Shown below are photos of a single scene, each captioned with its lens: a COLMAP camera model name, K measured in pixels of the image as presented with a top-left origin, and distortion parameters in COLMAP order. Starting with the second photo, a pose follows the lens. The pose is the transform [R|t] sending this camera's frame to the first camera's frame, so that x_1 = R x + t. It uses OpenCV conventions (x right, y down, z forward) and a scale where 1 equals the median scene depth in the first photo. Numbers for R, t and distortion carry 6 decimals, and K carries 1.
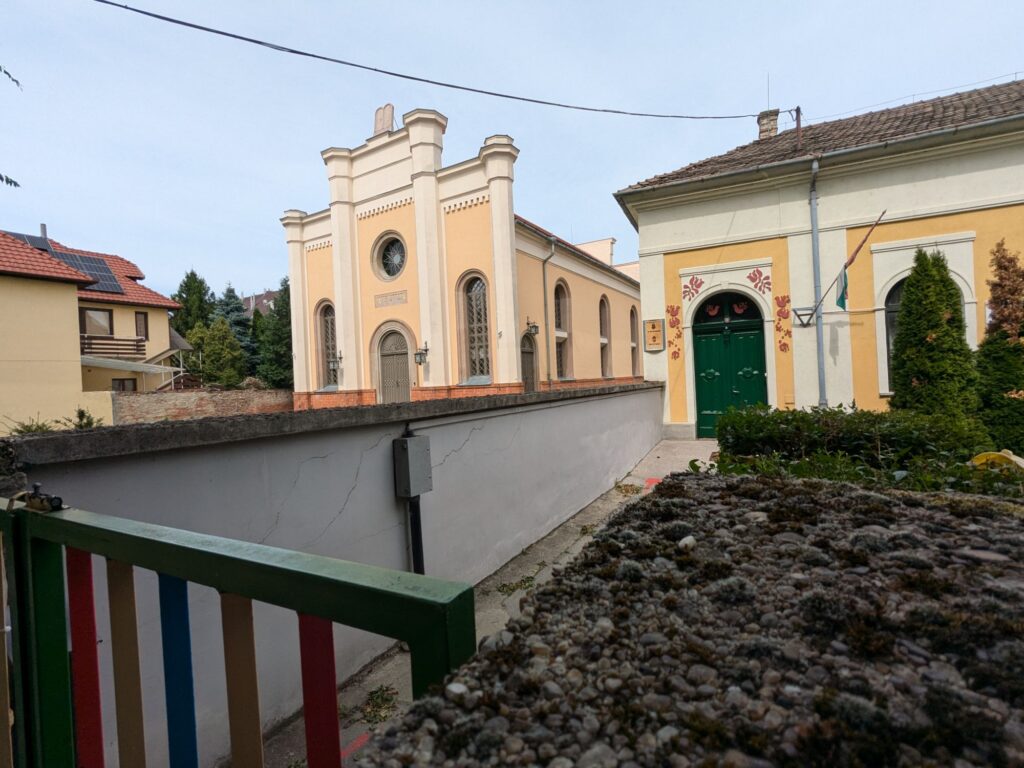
lens RADIAL K [[485.5, 0, 512.0], [0, 485.5, 384.0], [0, 0, 1]] dist [-0.002710, -0.000084]
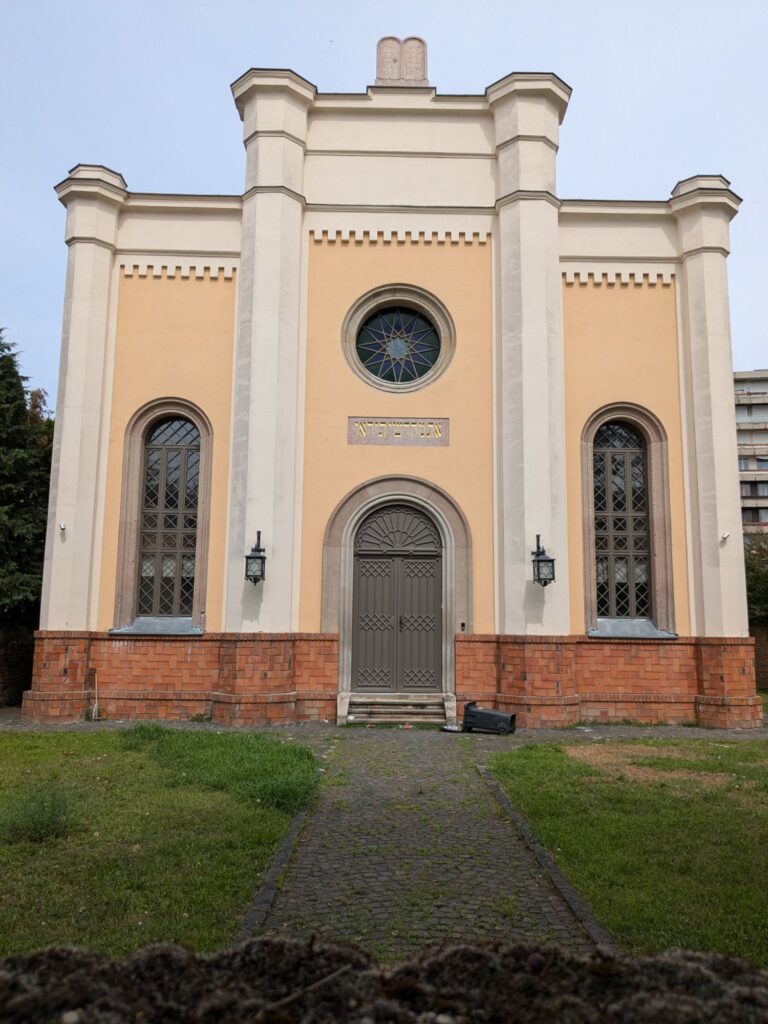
lens RADIAL K [[806.1, 0, 384.0], [0, 806.1, 512.0], [0, 0, 1]] dist [0.024912, -0.005359]
pose [[0.843233, 0.131979, 0.521095, -0.596288], [-0.043066, 0.982862, -0.179243, 0.029002], [-0.535820, 0.128702, 0.834465, 0.377092]]
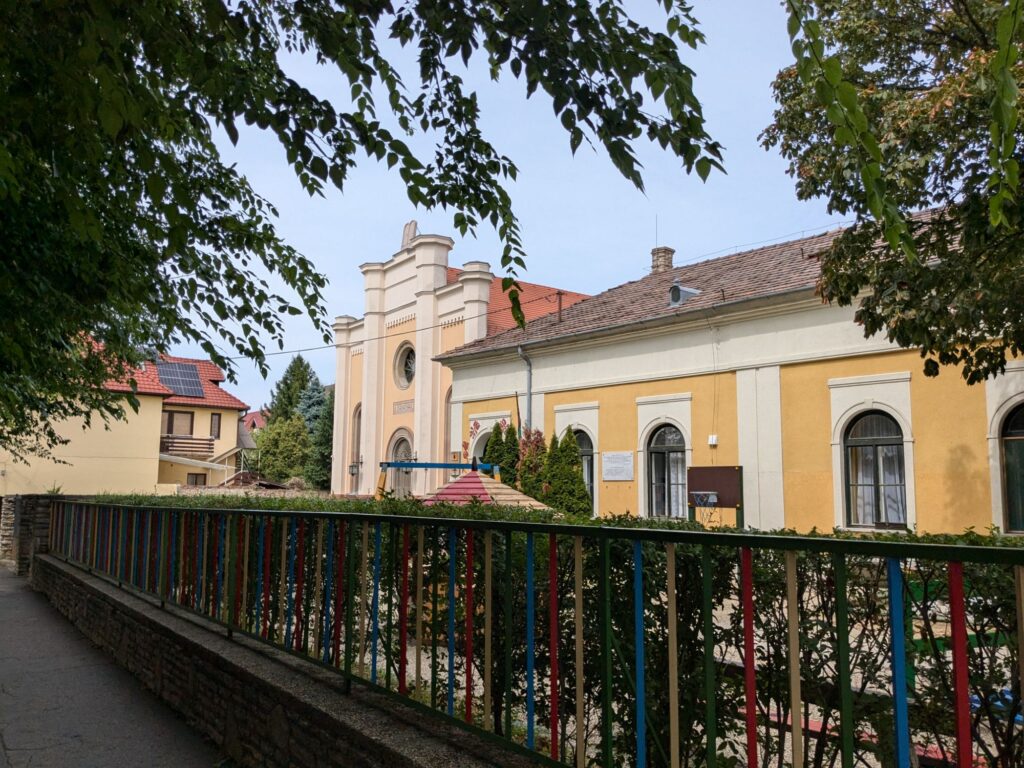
lens RADIAL K [[806.1, 0, 512.2], [0, 806.1, 405.7], [0, 0, 1]] dist [0.024912, -0.005359]
pose [[0.921754, 0.009437, -0.387661, 0.576818], [-0.051008, 0.993968, -0.097088, -0.022899], [0.384406, 0.109265, 0.916675, -0.434902]]
